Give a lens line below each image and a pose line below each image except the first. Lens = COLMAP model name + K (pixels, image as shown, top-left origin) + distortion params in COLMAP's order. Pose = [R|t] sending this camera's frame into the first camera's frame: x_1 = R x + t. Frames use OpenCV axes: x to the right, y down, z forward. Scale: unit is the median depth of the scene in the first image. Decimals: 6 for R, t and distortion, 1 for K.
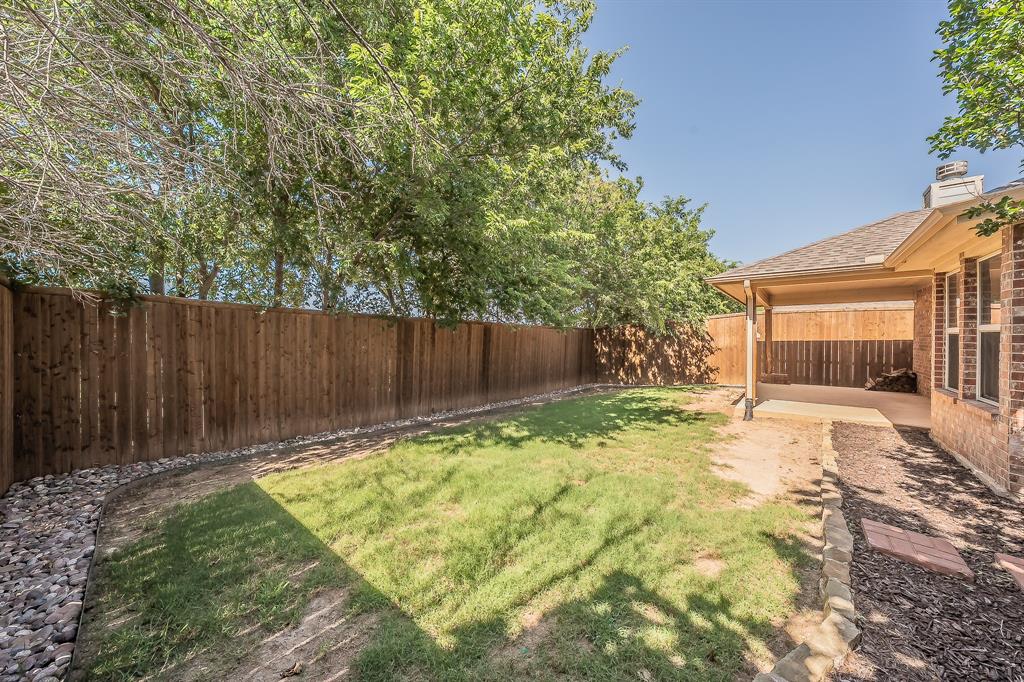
lens RADIAL K [[343.6, 0, 511.9], [0, 343.6, 338.1], [0, 0, 1]] dist [-0.001100, -0.000024]
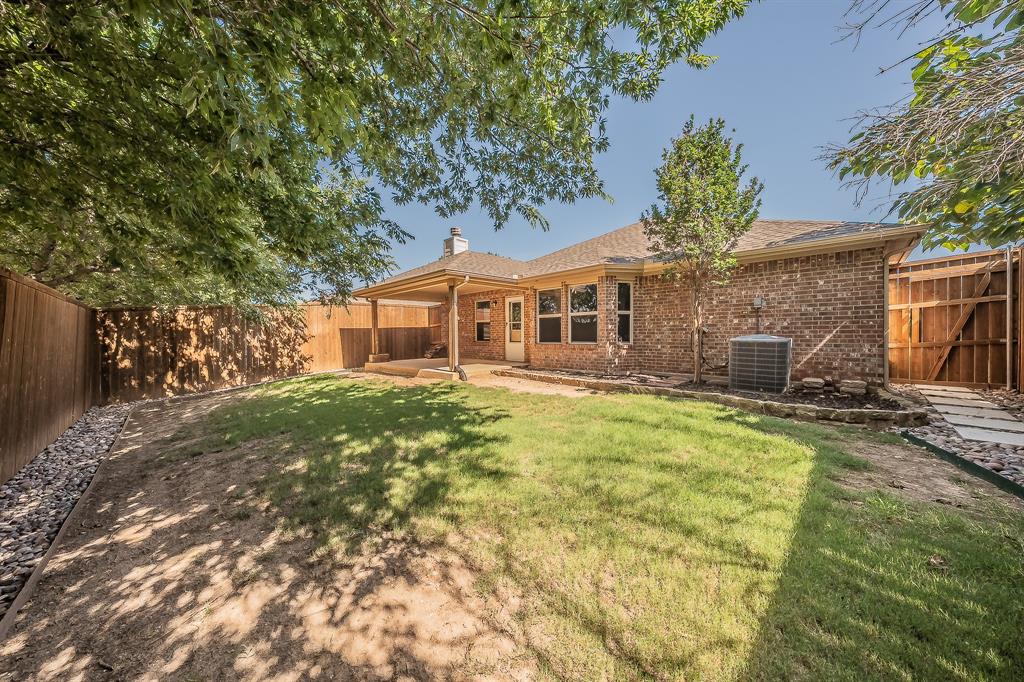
lens RADIAL K [[343.6, 0, 506.8], [0, 343.6, 335.1], [0, 0, 1]] dist [-0.001100, -0.000024]
pose [[0.096382, -0.014179, 0.995243, -0.305982], [0.010415, 0.999858, 0.013236, 0.018244], [-0.995290, 0.009090, 0.096516, 0.332265]]
